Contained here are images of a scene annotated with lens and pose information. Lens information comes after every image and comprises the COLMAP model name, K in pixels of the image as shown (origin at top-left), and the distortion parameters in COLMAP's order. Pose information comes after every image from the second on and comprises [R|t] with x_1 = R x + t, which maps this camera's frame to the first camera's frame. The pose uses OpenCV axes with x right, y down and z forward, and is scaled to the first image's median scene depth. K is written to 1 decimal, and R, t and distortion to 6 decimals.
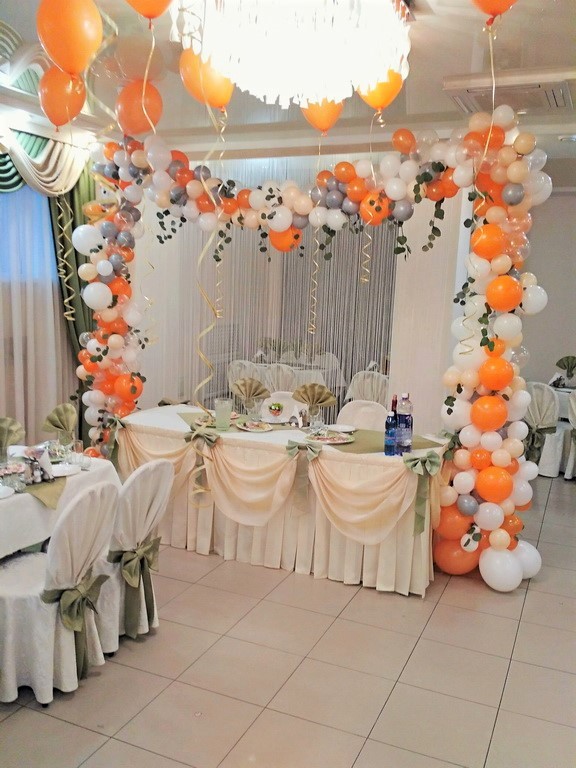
lens RADIAL K [[655.1, 0, 289.7], [0, 655.1, 389.4], [0, 0, 1]] dist [0.009455, -0.034771]
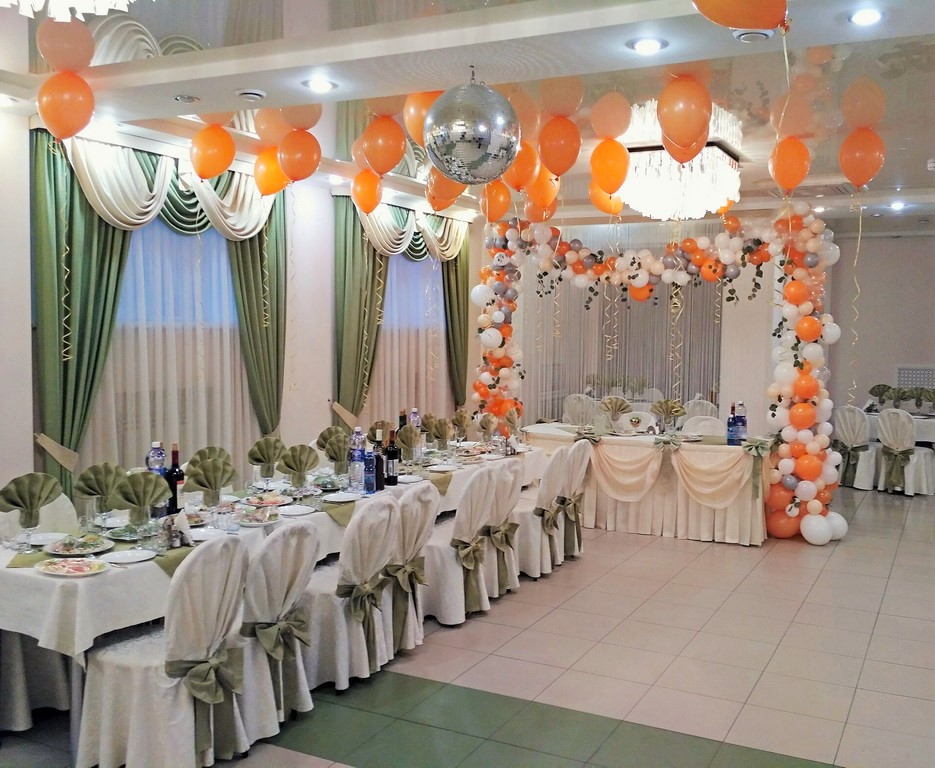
lens RADIAL K [[950.9, 0, 466.5], [0, 950.9, 382.2], [0, 0, 1]] dist [-0.015532, 0.000000]
pose [[0.997795, -0.019803, -0.063342, -0.263386], [0.013472, 0.995010, -0.098862, 0.149817], [0.064984, 0.097791, 0.993083, -0.998671]]
